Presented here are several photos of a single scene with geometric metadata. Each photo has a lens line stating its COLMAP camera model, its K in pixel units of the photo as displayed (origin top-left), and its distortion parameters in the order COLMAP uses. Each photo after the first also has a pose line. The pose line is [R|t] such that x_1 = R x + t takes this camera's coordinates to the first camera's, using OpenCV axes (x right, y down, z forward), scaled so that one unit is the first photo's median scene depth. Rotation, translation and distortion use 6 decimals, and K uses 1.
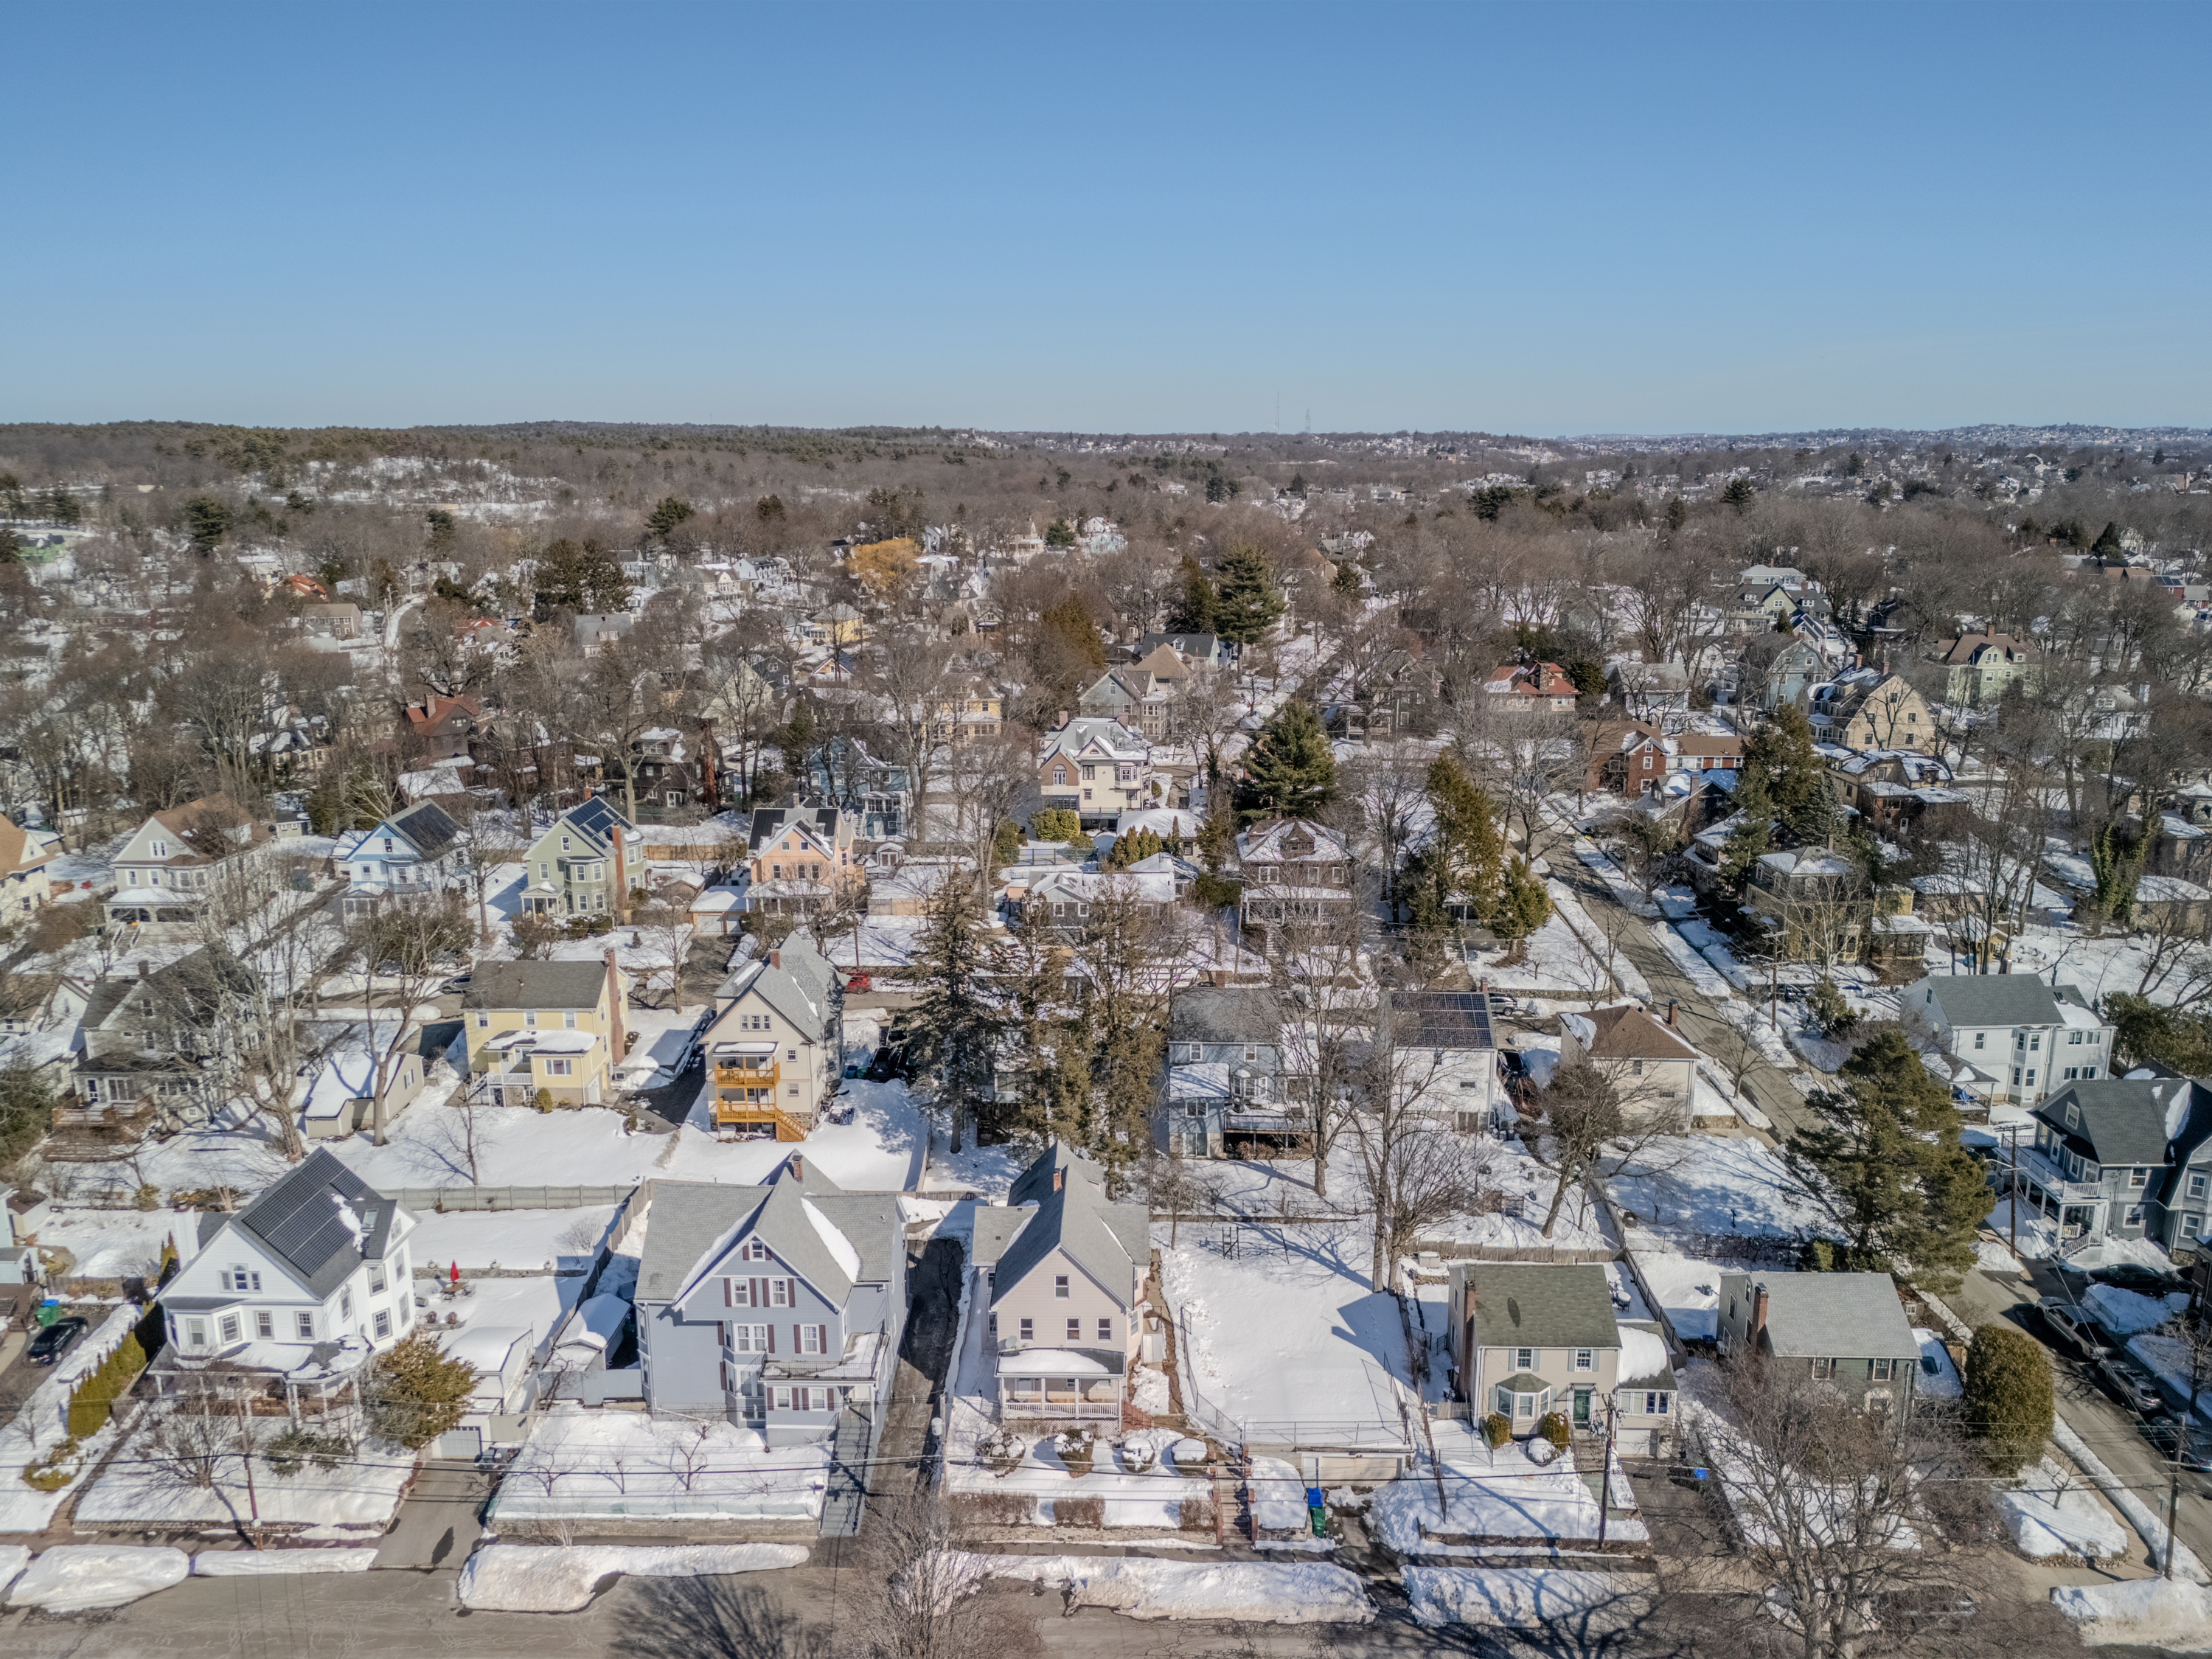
lens RADIAL K [[1627.0, 0, 1112.4], [0, 1627.0, 825.6], [0, 0, 1]] dist [0.080929, -0.071799]
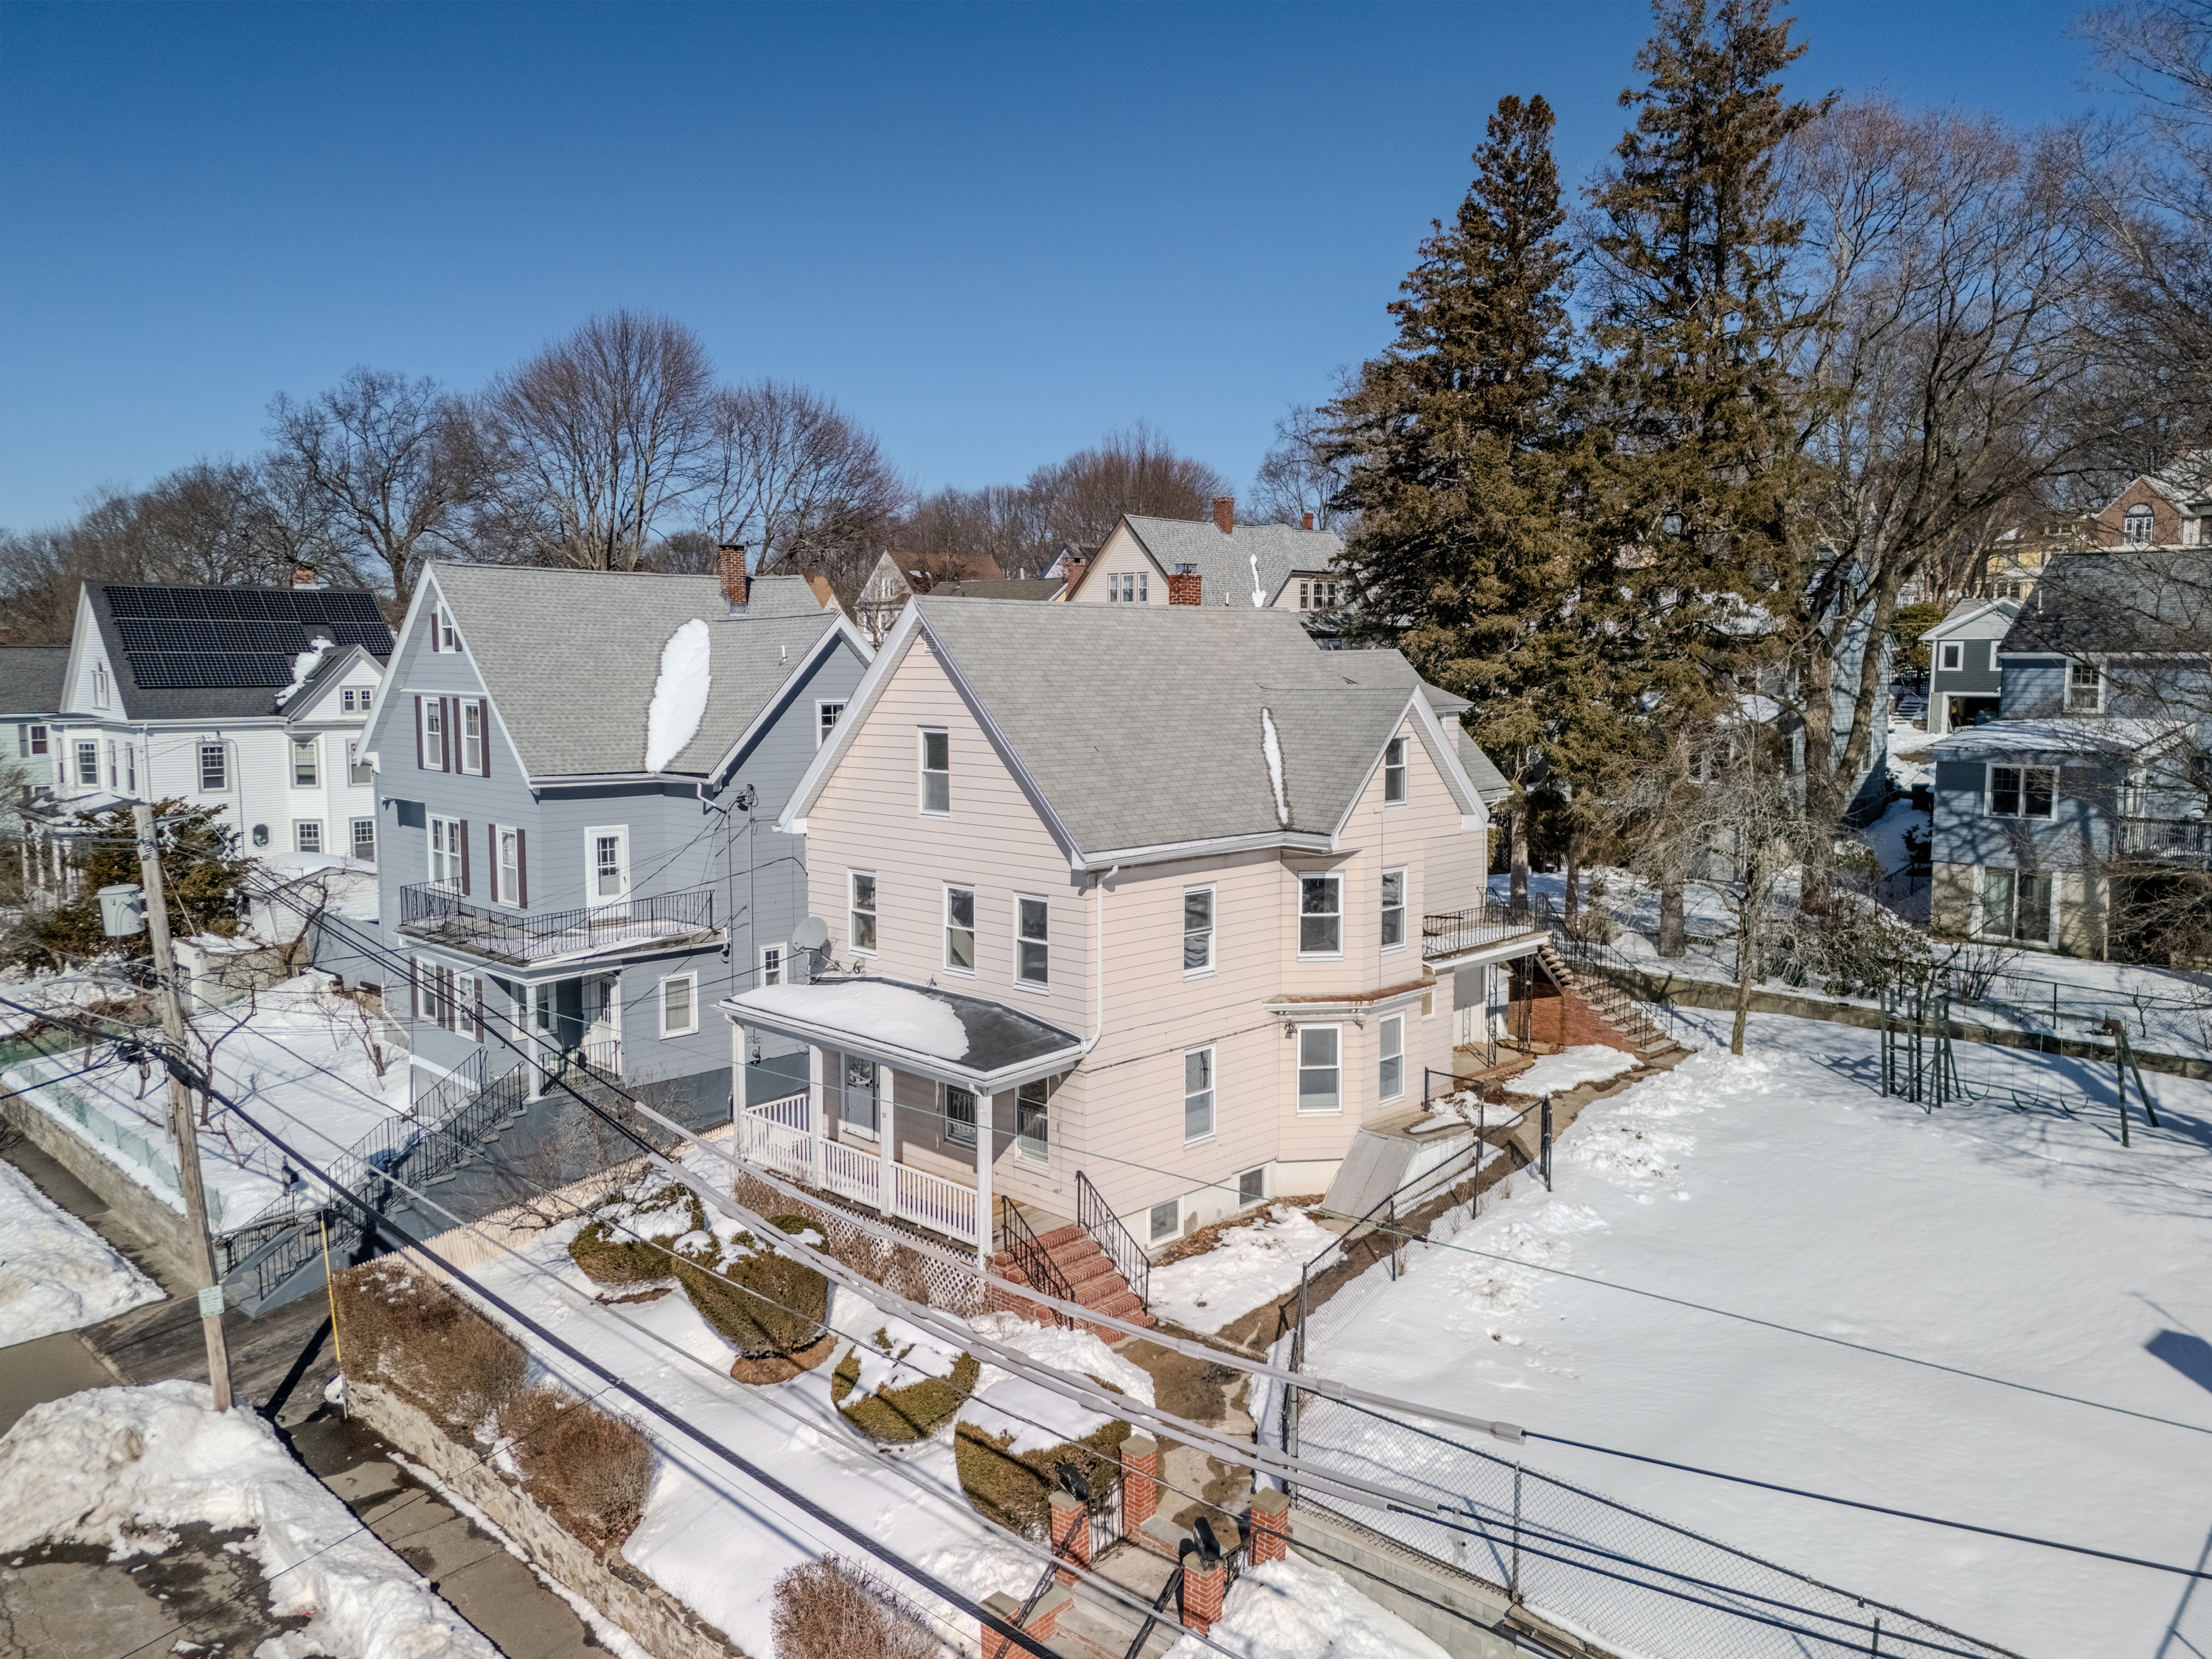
lens RADIAL K [[1627.5, 0, 1104.4], [0, 1627.5, 812.0], [0, 0, 1]] dist [0.079407, -0.069943]
pose [[0.725698, 0.069788, -0.684465, 0.182740], [-0.163231, 0.983902, -0.072745, 0.285541], [0.668370, 0.164517, 0.725408, 0.753246]]
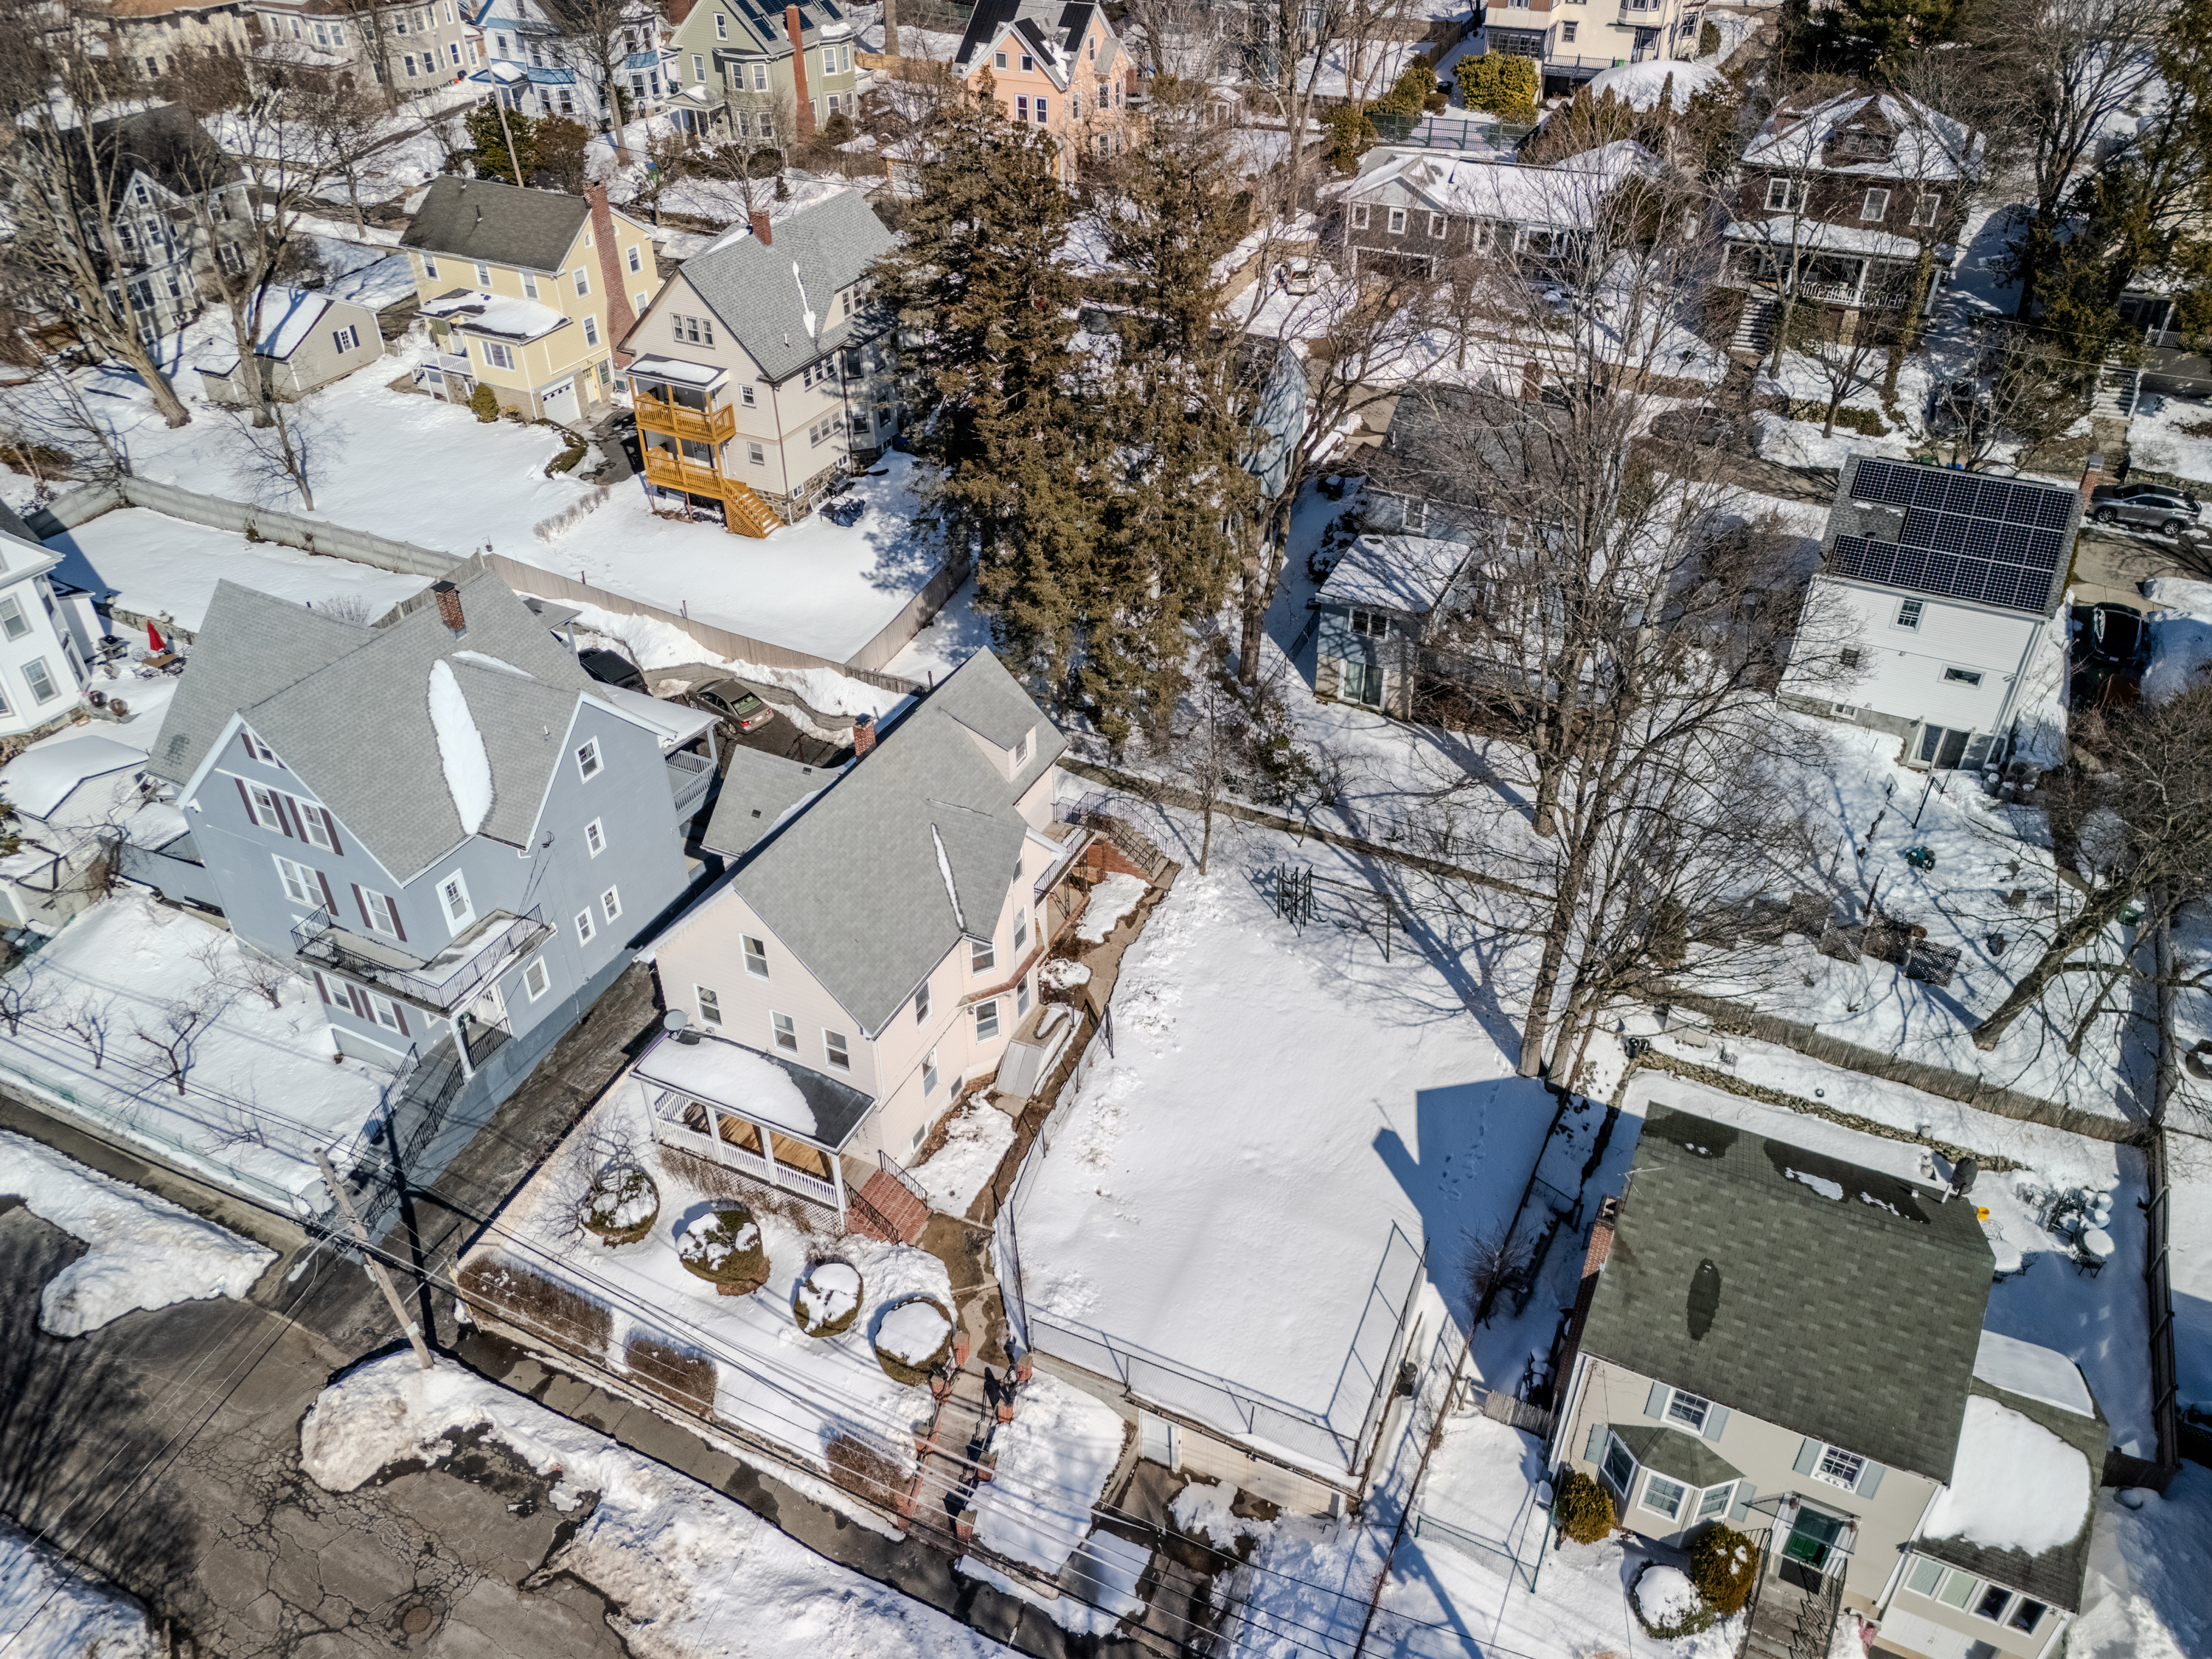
lens RADIAL K [[1627.0, 0, 1112.4], [0, 1627.0, 825.6], [0, 0, 1]] dist [0.080929, -0.071799]
pose [[0.908170, 0.246063, -0.338643, 0.209592], [-0.097022, 0.910692, 0.401530, 0.034779], [0.407202, -0.331802, 0.850937, 0.595533]]
